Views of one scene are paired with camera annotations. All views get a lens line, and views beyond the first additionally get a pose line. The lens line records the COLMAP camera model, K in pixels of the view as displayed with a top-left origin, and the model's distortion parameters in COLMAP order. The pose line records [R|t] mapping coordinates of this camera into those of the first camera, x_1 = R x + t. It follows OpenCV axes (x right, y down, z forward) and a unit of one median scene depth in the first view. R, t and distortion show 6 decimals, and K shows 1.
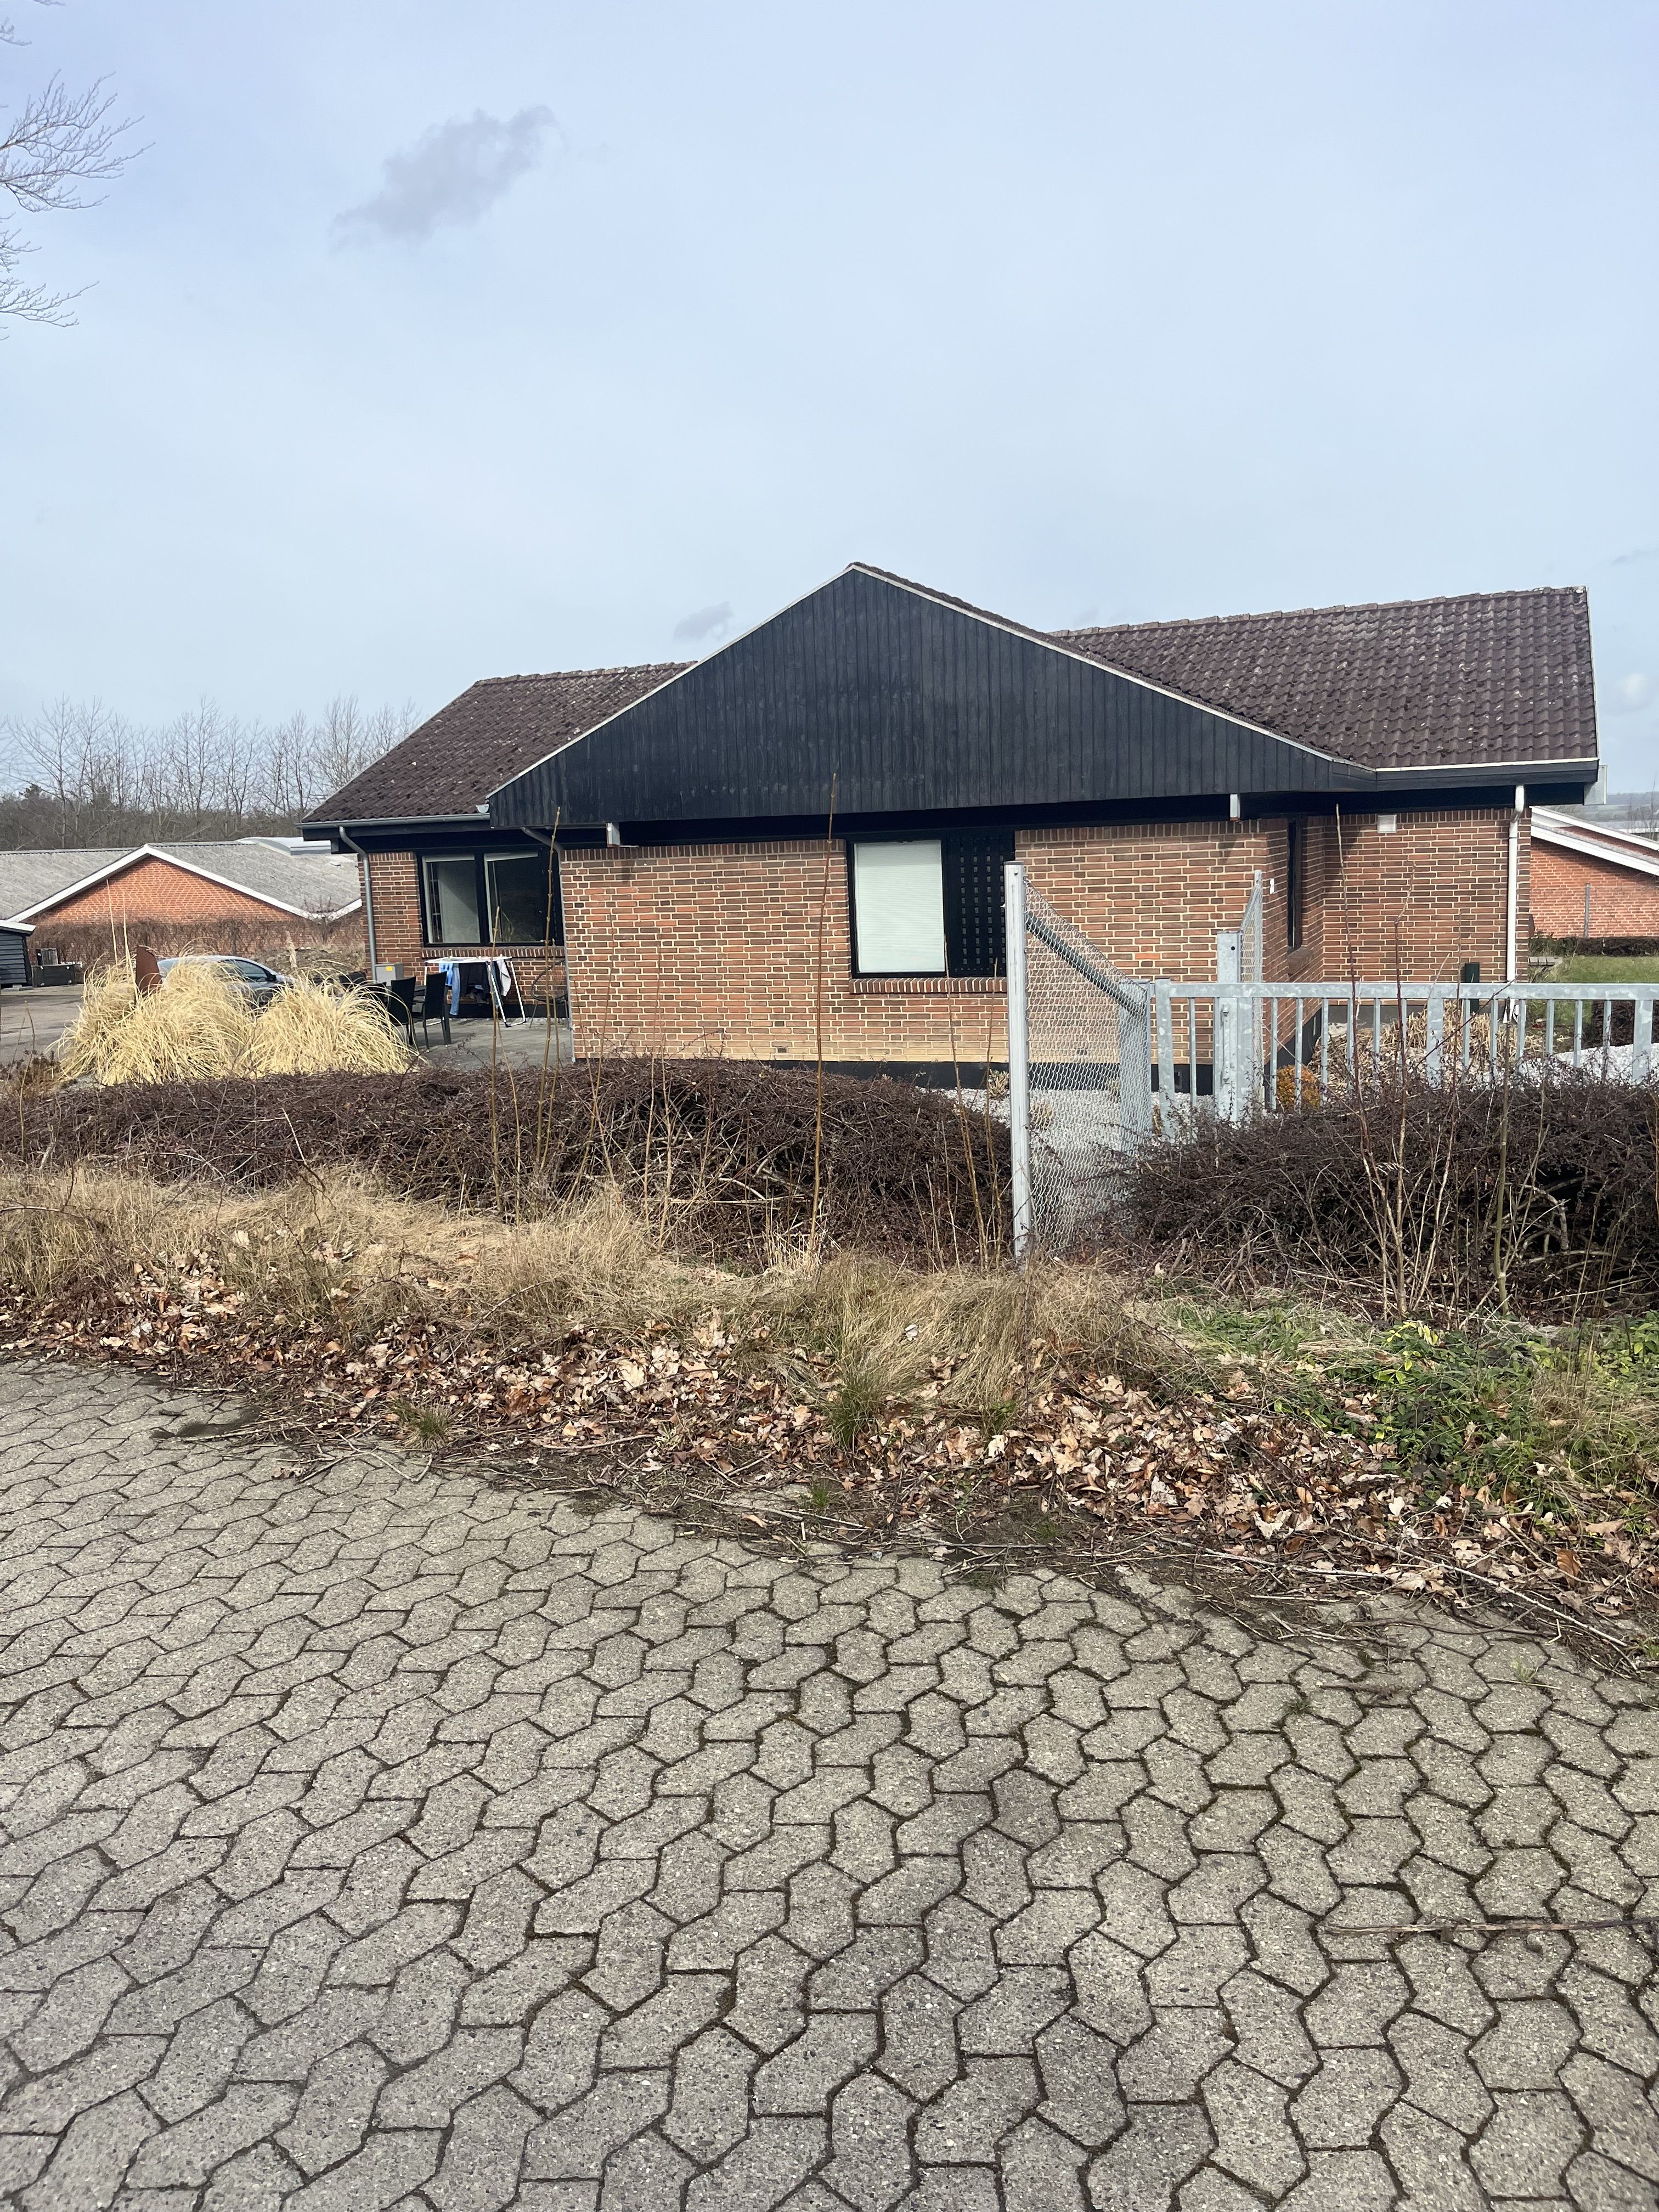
lens RADIAL K [[1682.4, 0, 822.8], [0, 1682.4, 1101.2], [0, 0, 1]] dist [0.026329, -0.014477]
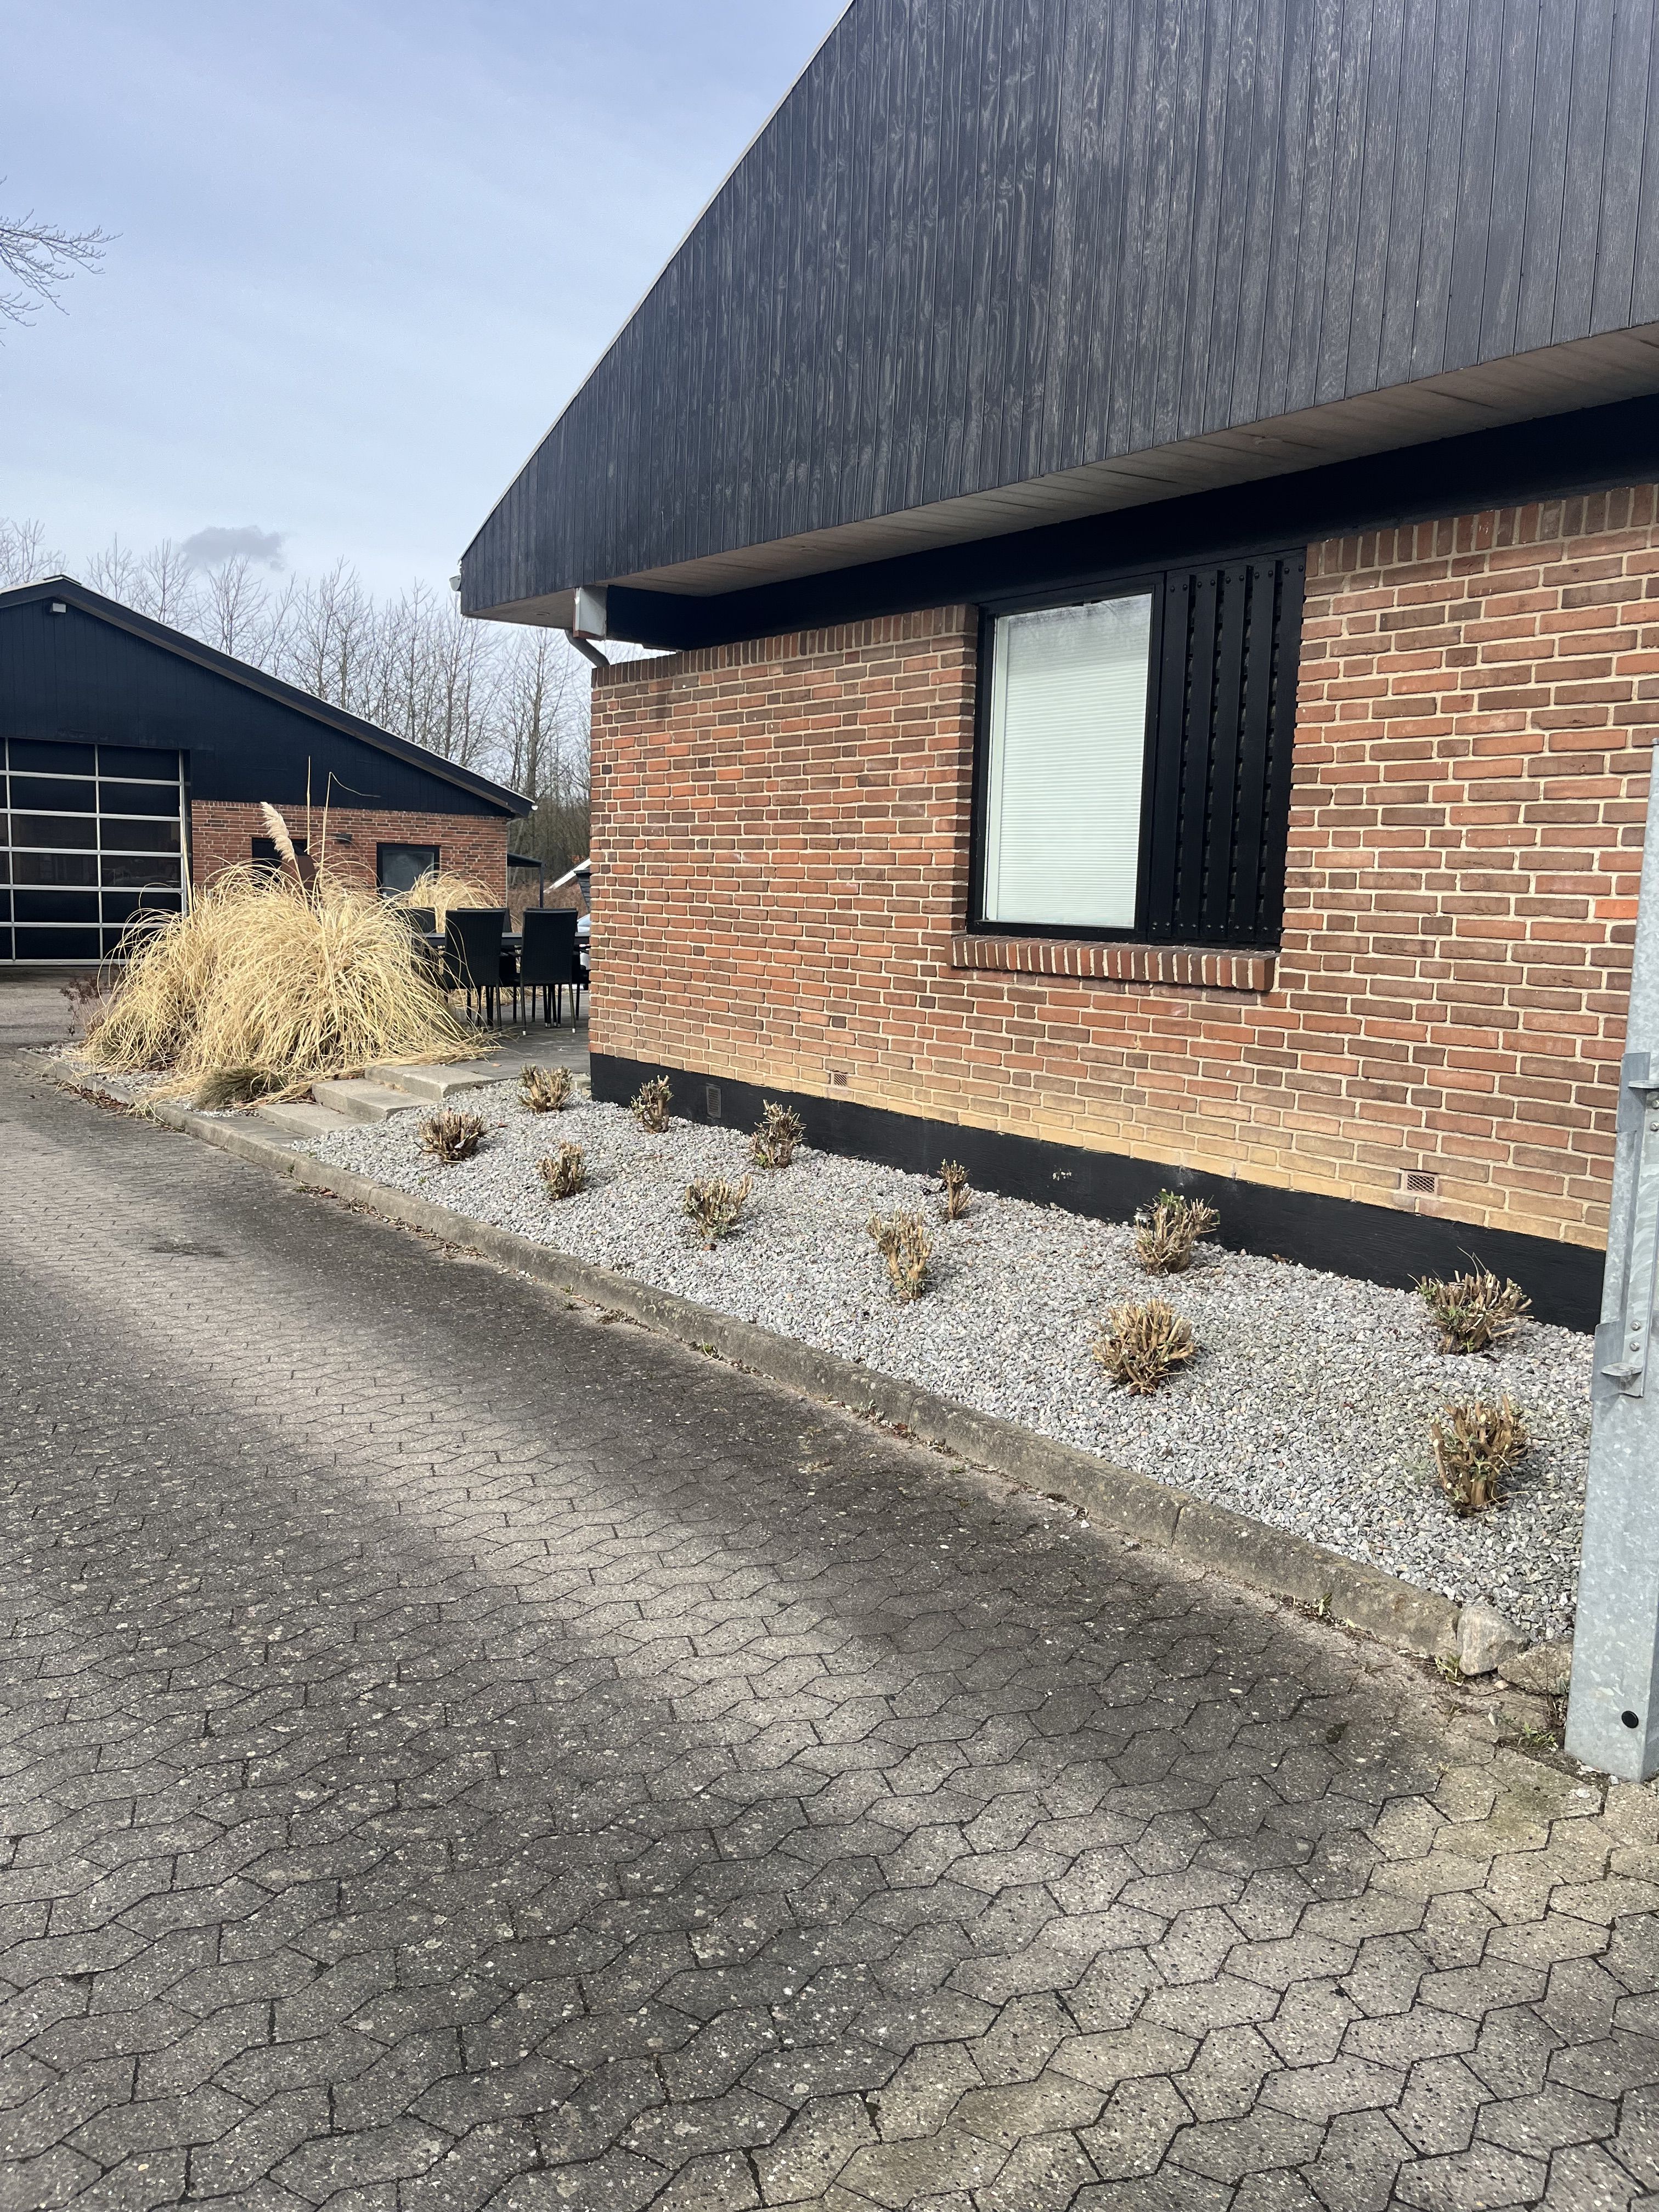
lens RADIAL K [[1682.4, 0, 836.2], [0, 1682.4, 1100.5], [0, 0, 1]] dist [0.026329, -0.014477]
pose [[0.864303, 0.124778, -0.487248, 0.210243], [-0.128139, 0.991400, 0.026585, -0.038411], [0.486375, 0.039458, 0.872859, 0.620766]]
